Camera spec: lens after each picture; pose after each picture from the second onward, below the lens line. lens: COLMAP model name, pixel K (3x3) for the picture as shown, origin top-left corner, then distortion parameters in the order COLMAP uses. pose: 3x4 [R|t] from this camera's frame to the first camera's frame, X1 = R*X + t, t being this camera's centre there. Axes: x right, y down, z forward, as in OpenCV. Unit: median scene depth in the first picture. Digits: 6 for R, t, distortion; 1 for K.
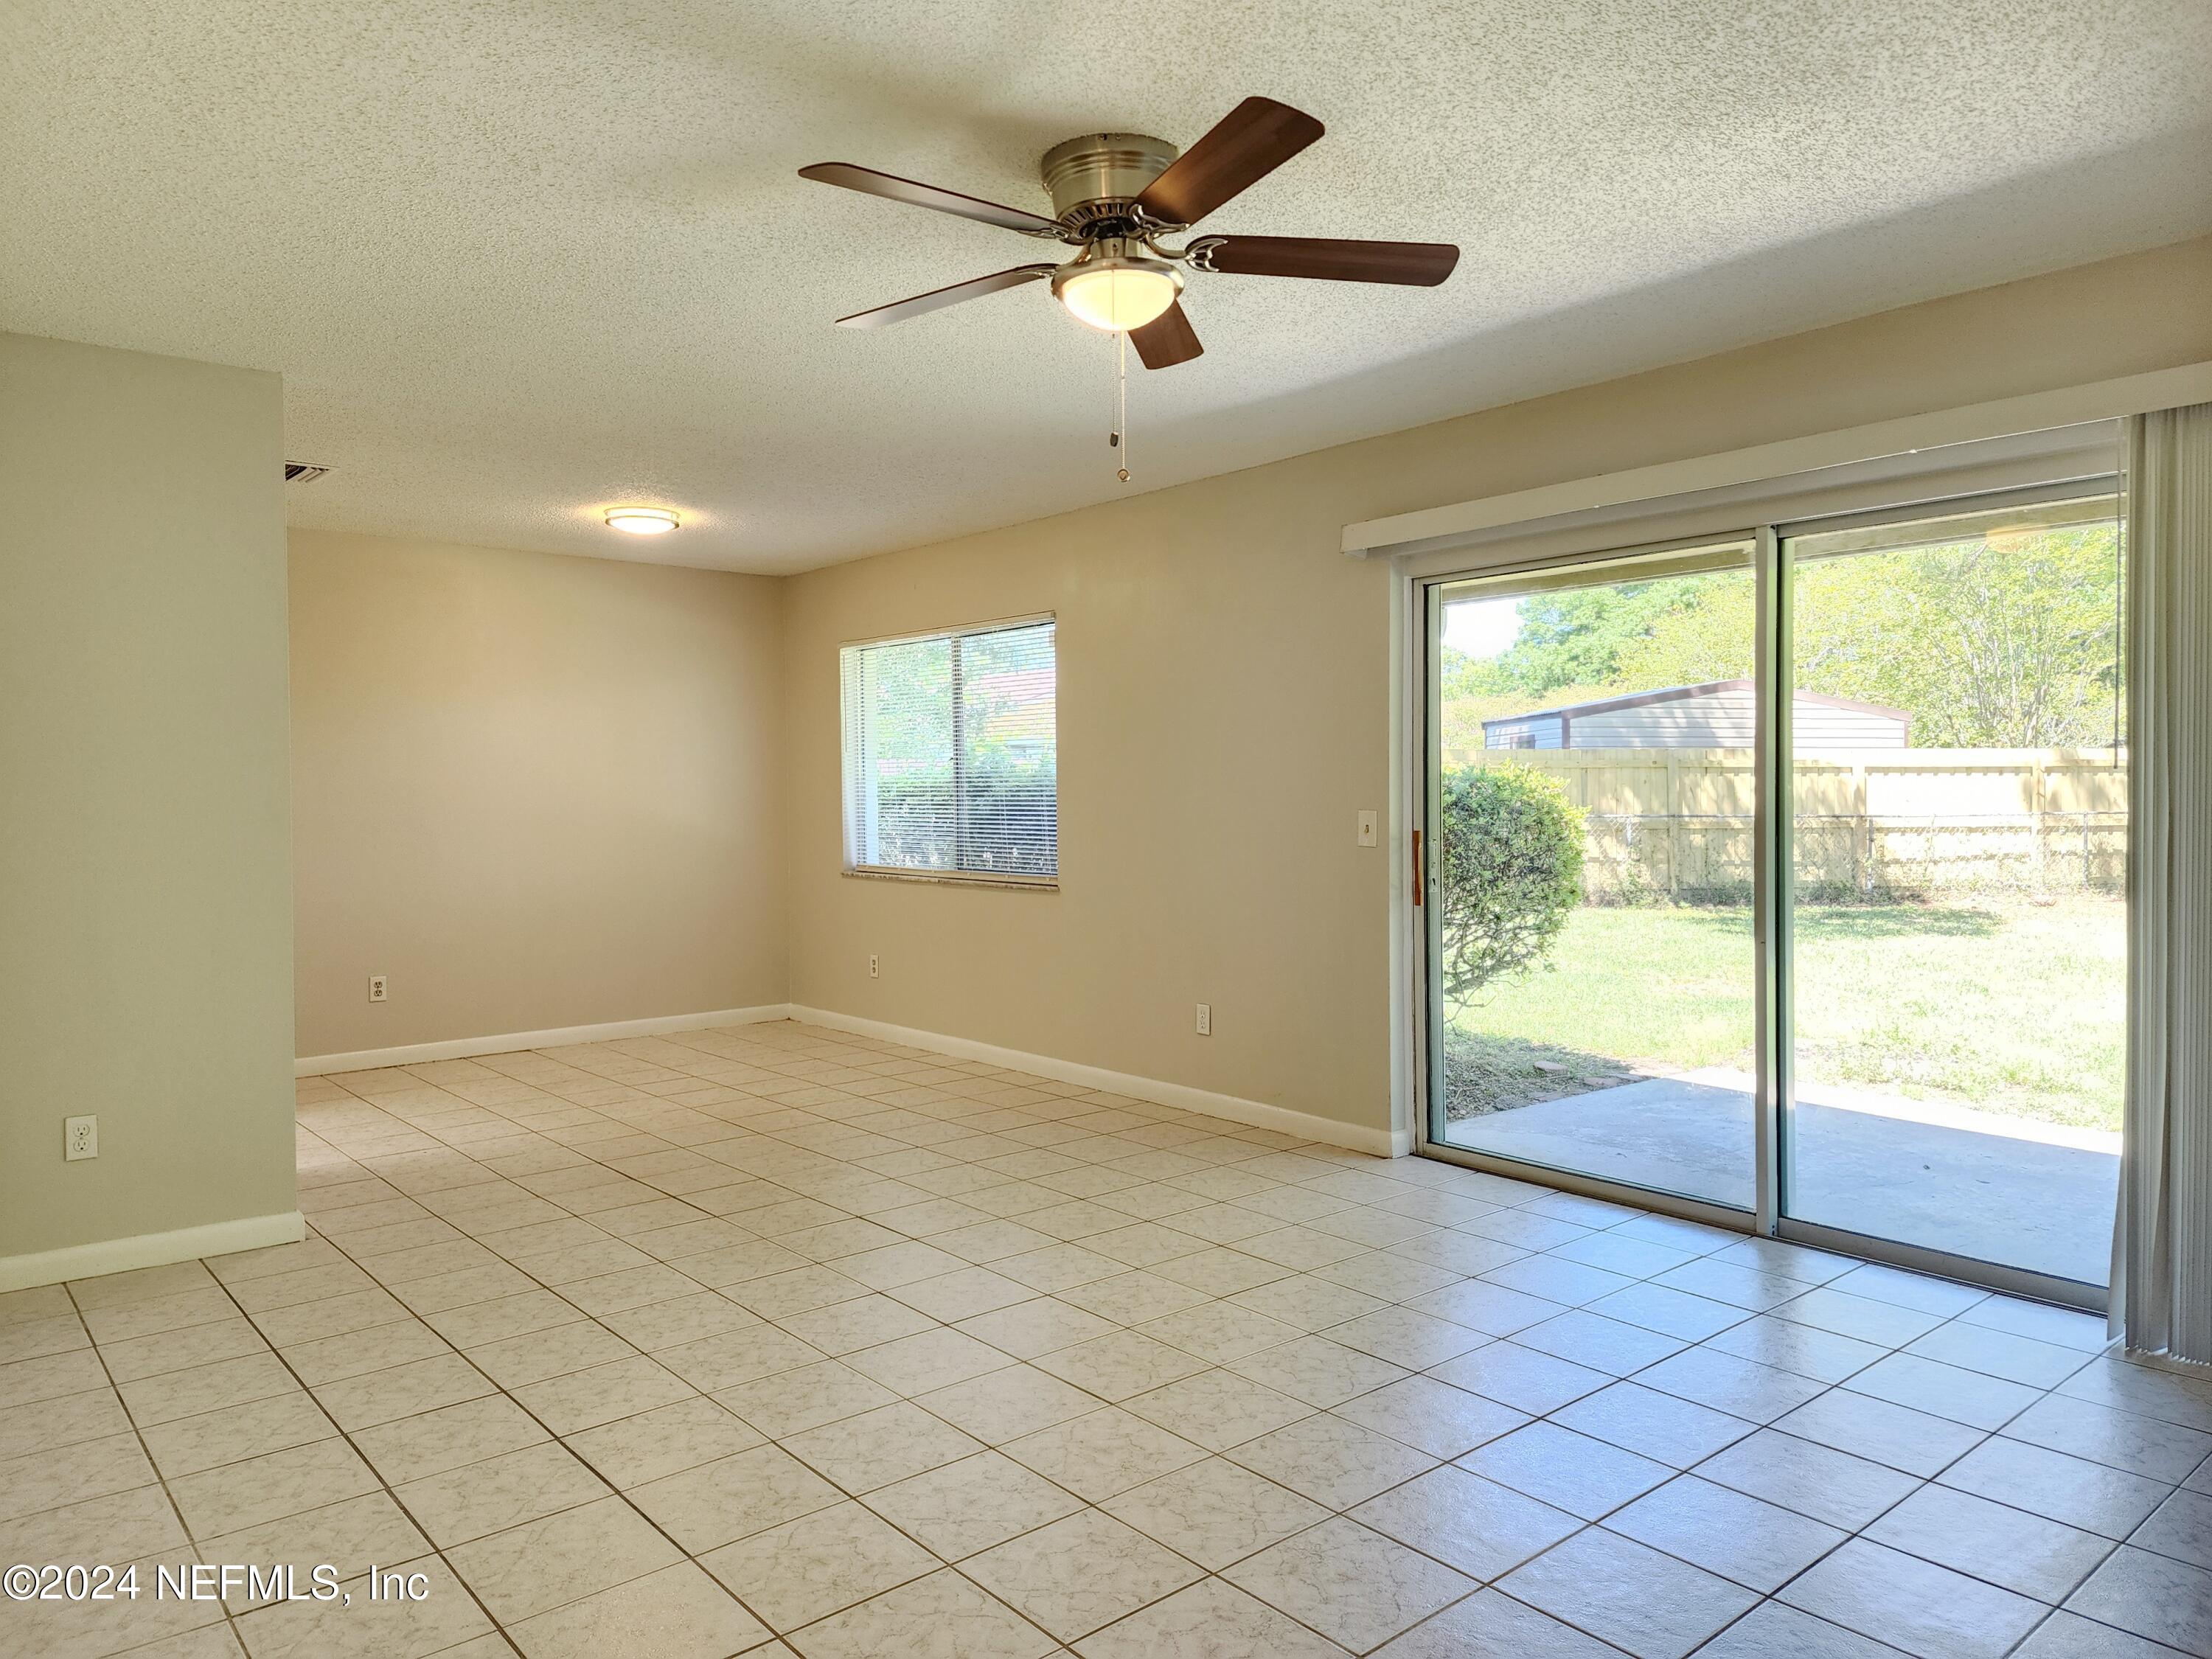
lens RADIAL K [[1491.6, 0, 1106.0], [0, 1491.6, 829.5], [0, 0, 1]] dist [0.076849, -0.069408]
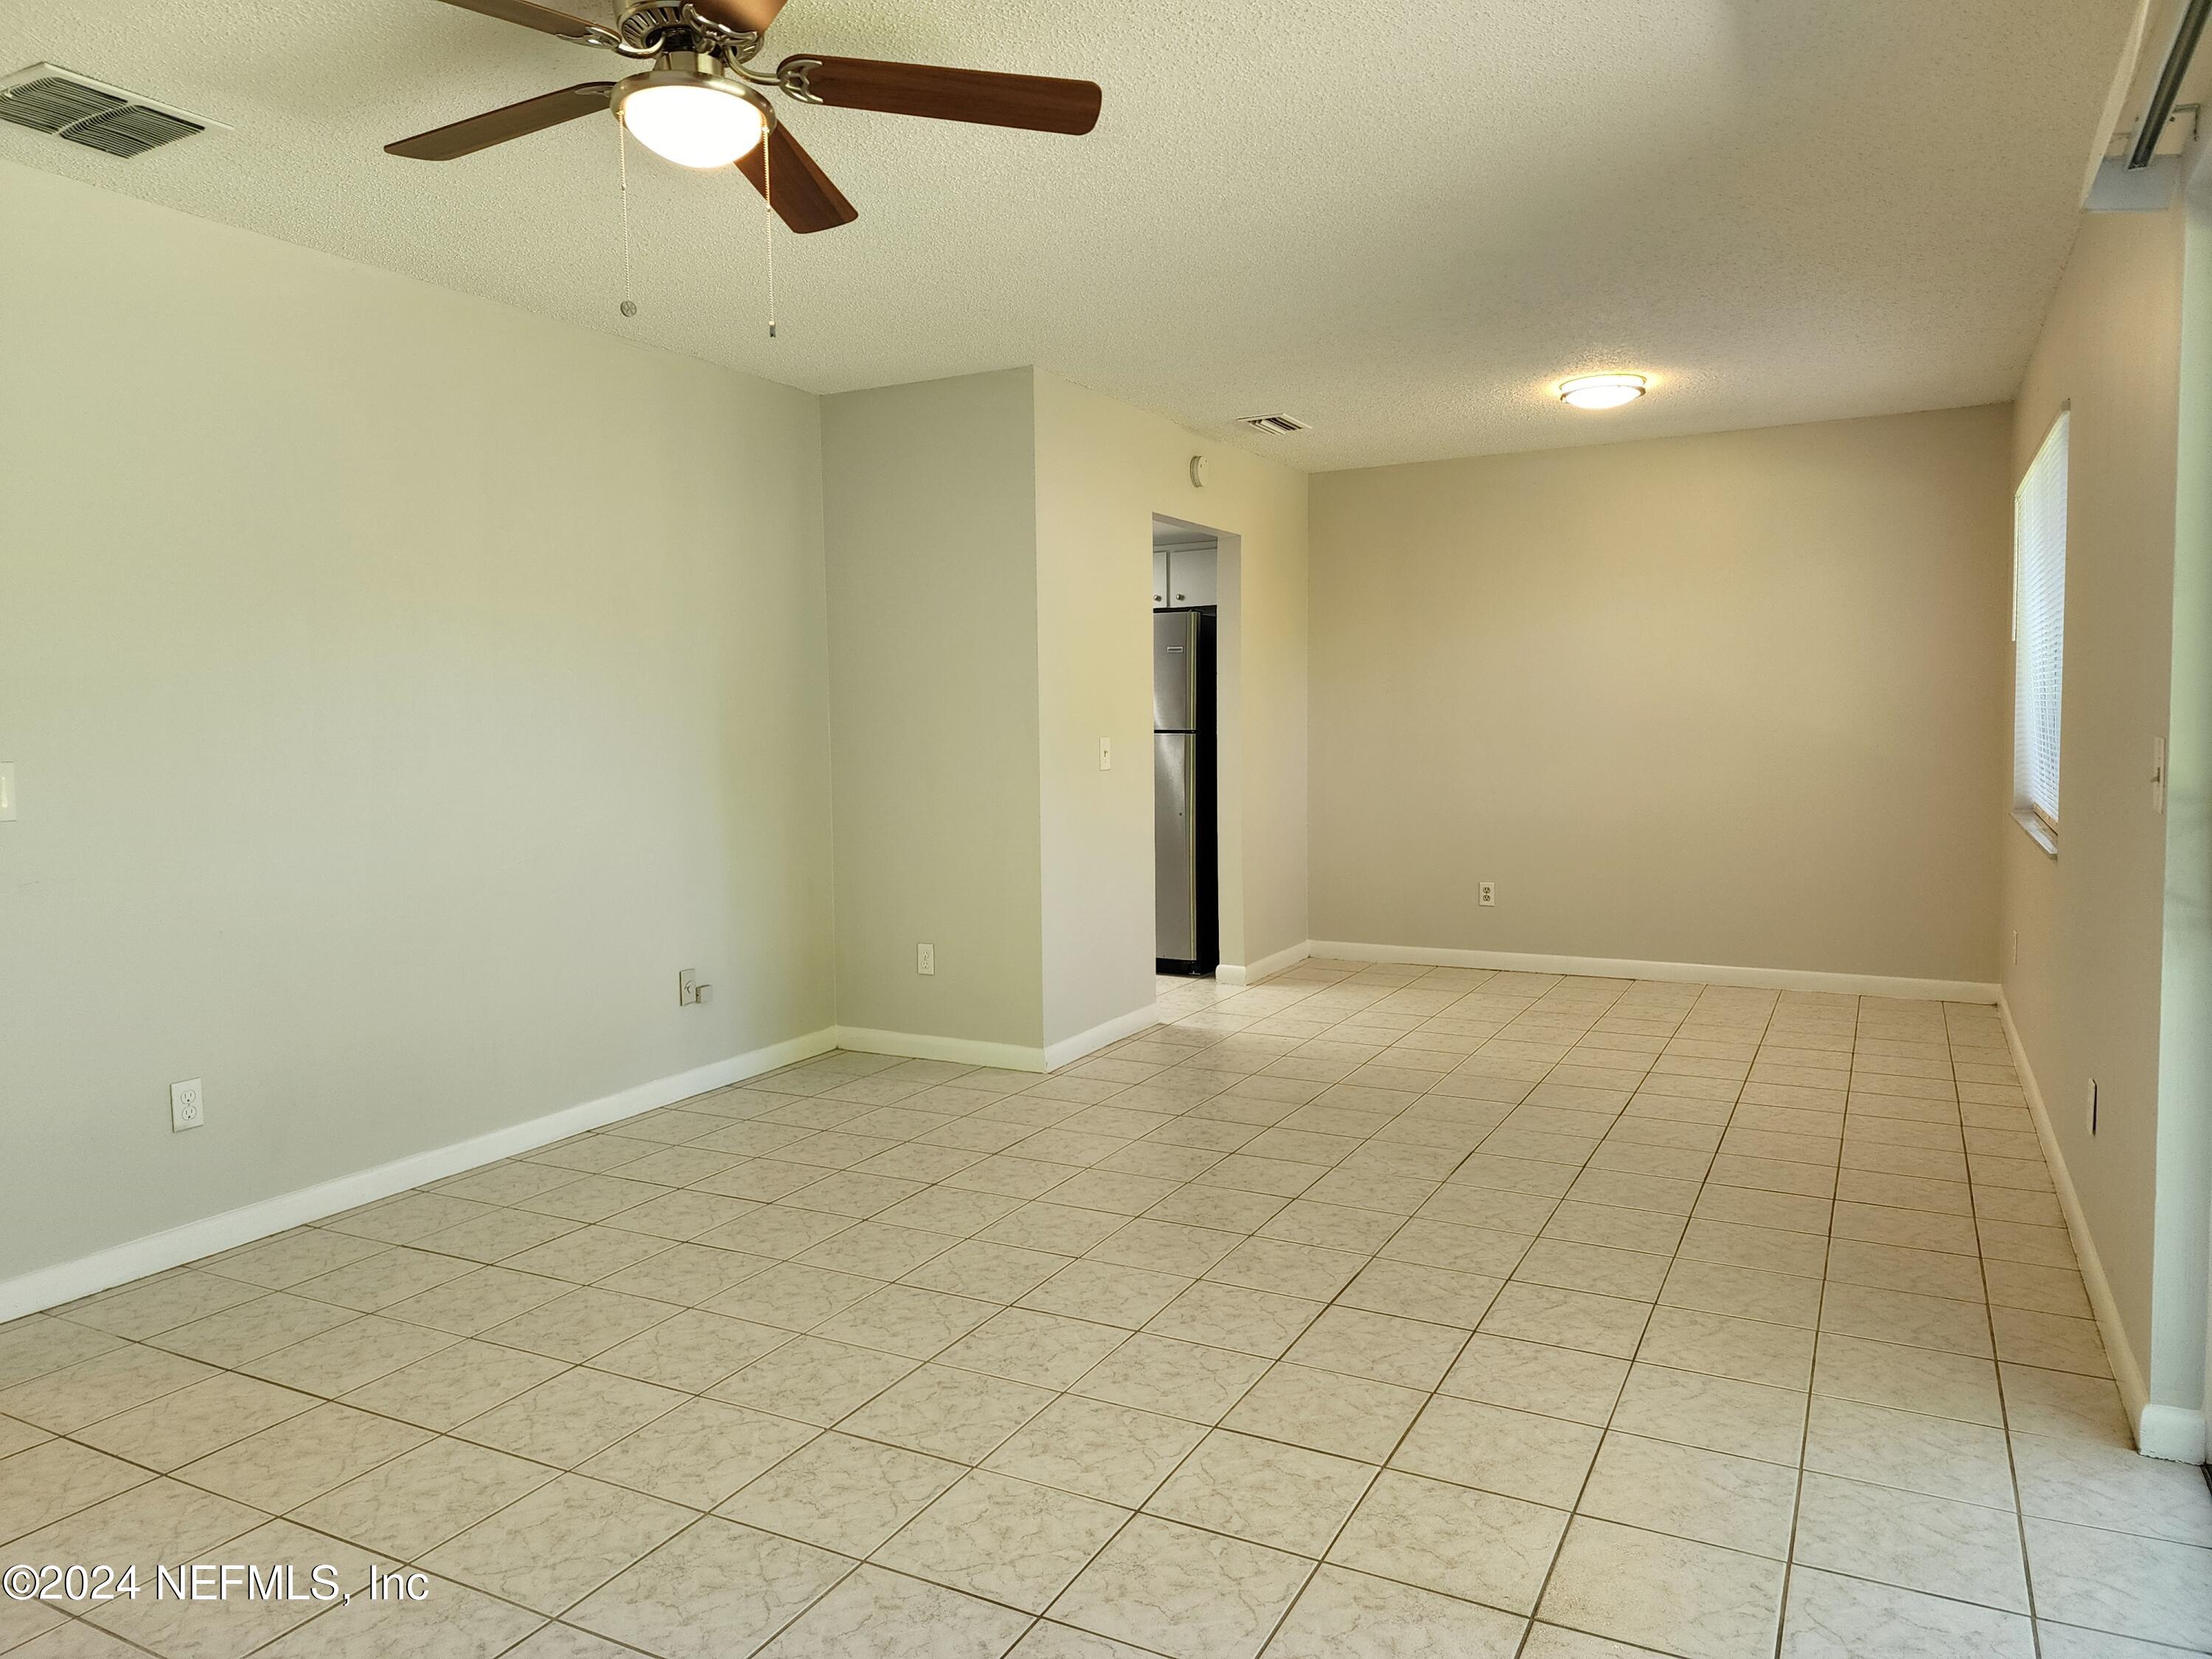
lens RADIAL K [[1490.9, 0, 1110.1], [0, 1490.9, 811.1], [0, 0, 1]] dist [0.072067, -0.066460]
pose [[0.370694, 0.059467, -0.926849, 0.772411], [-0.012235, 0.998174, 0.059150, -0.020106], [0.928674, -0.010587, 0.370745, 0.769832]]
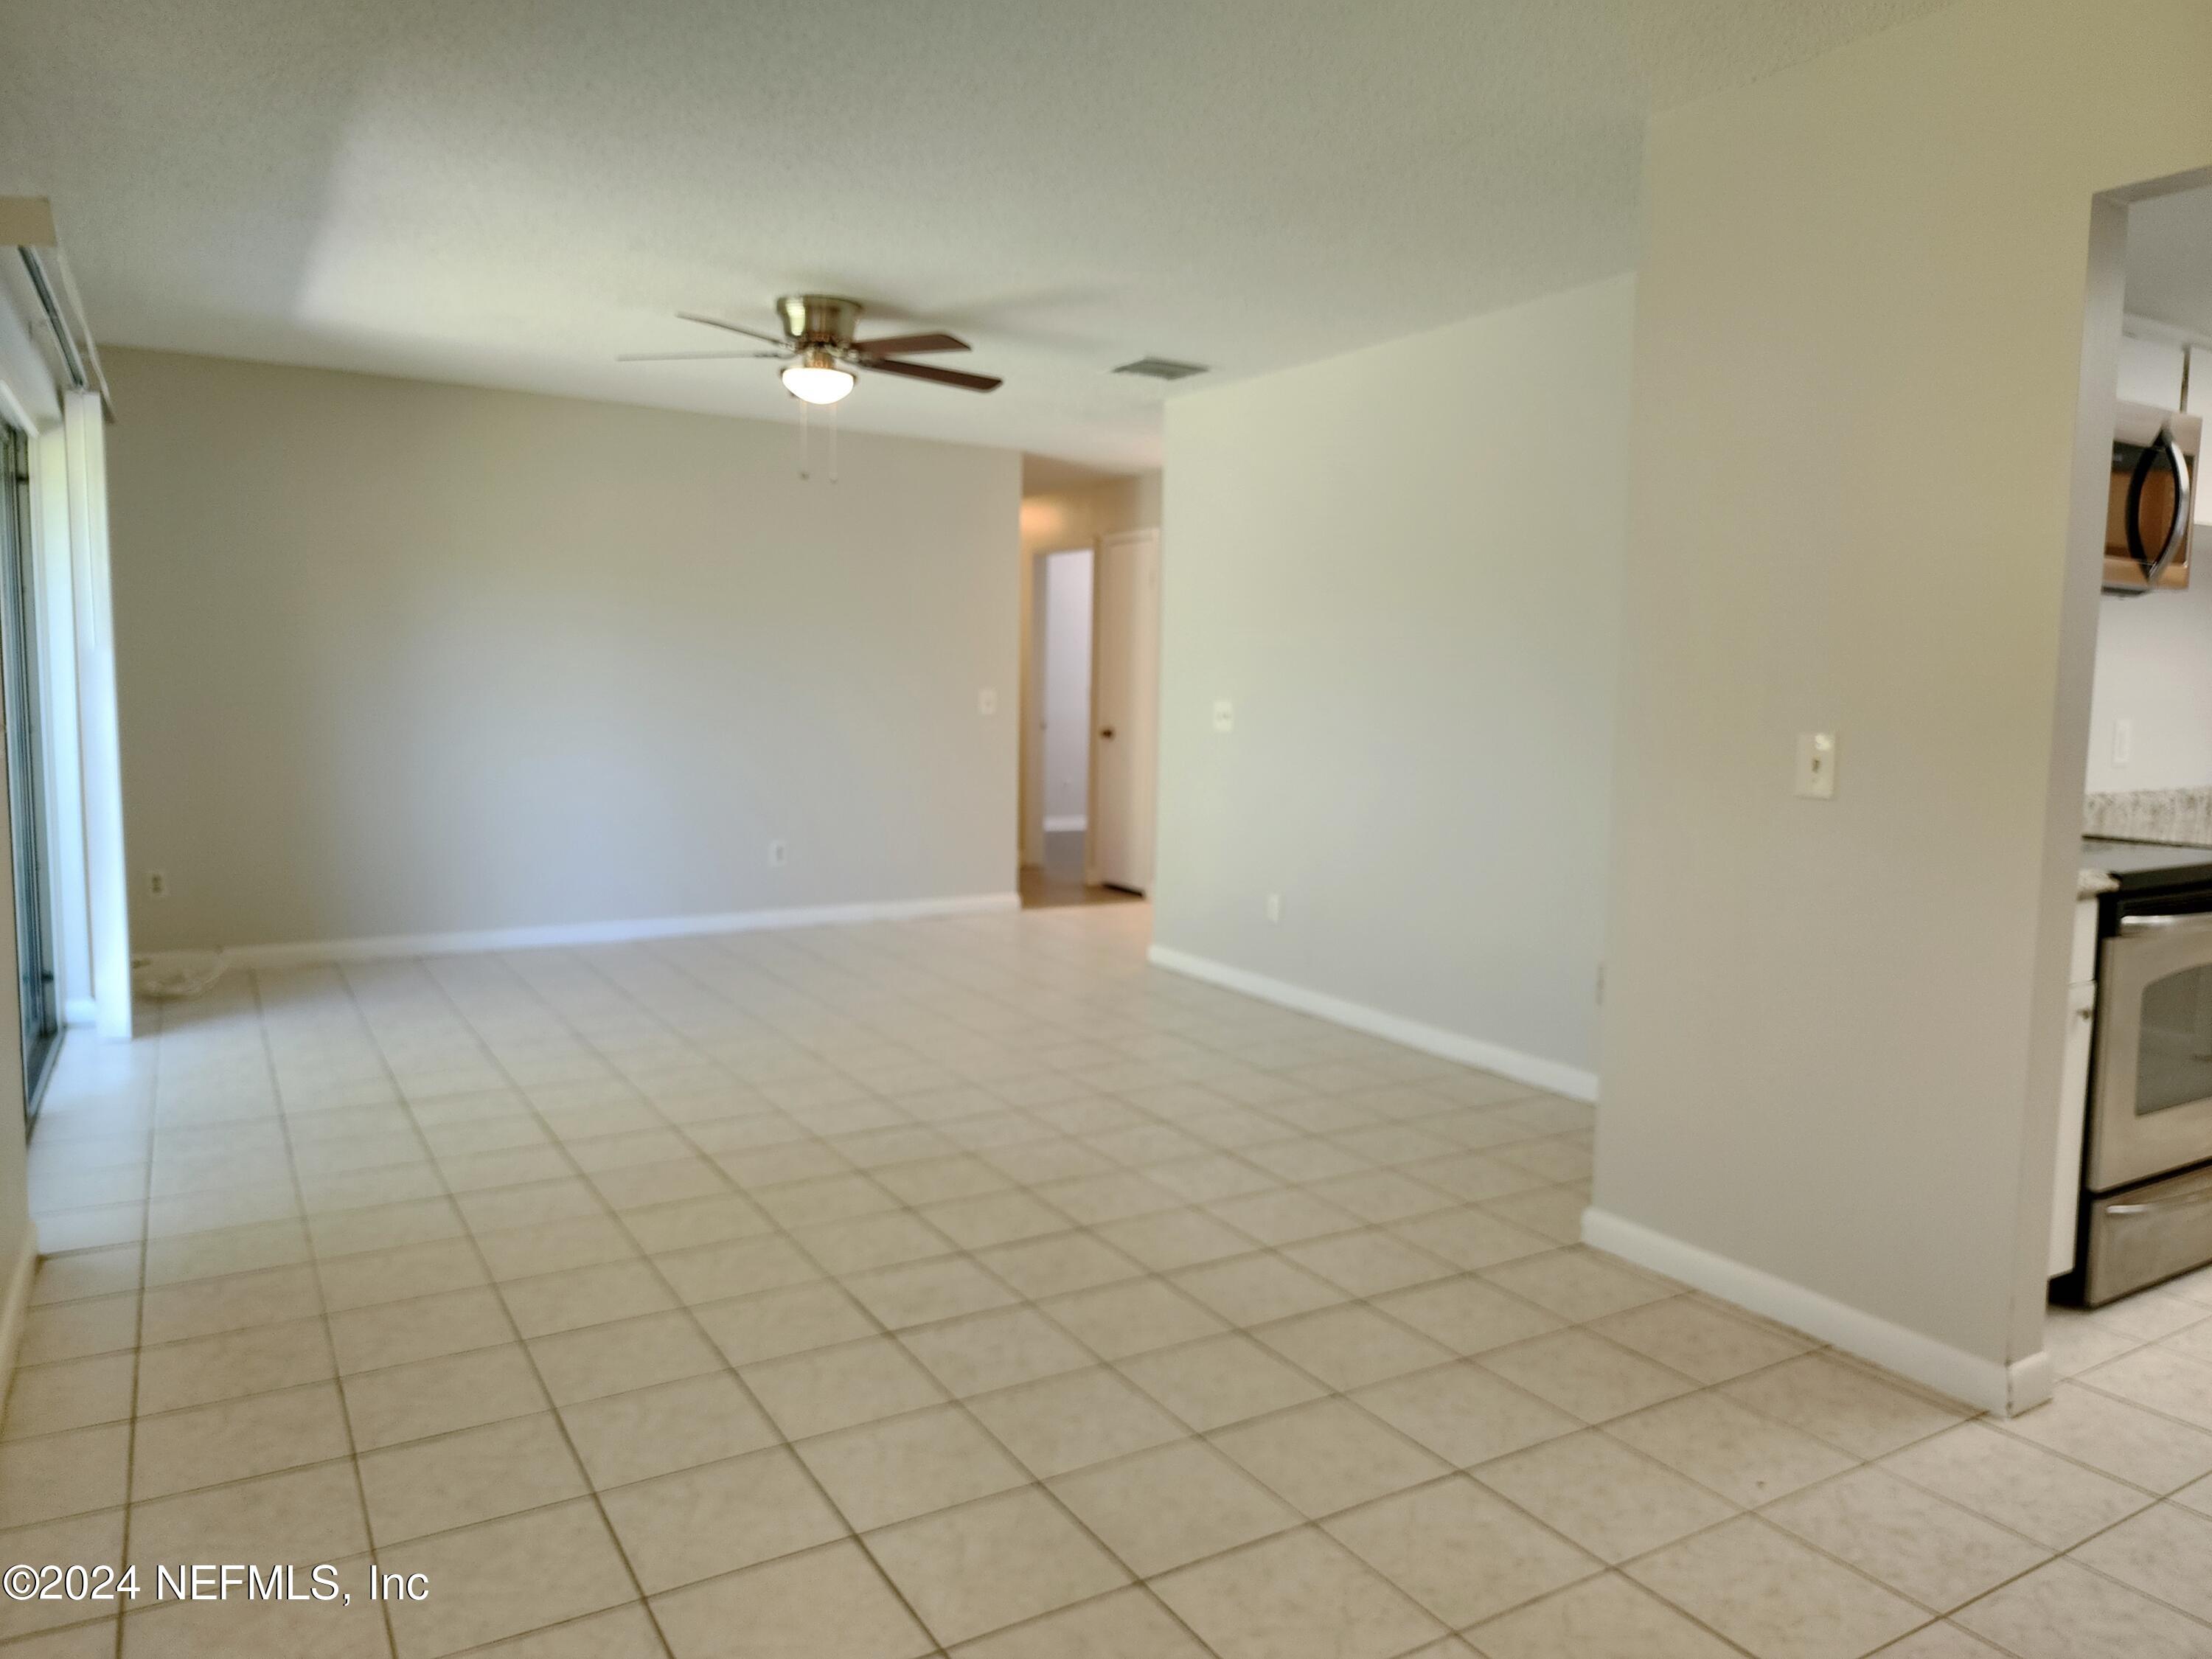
lens RADIAL K [[1491.6, 0, 1106.0], [0, 1491.6, 829.5], [0, 0, 1]] dist [0.076849, -0.069408]
pose [[-0.985748, -0.020531, 0.166971, -0.529771], [0.000656, 0.992048, 0.125855, -0.058272], [-0.168227, 0.124171, -0.977896, 2.305439]]
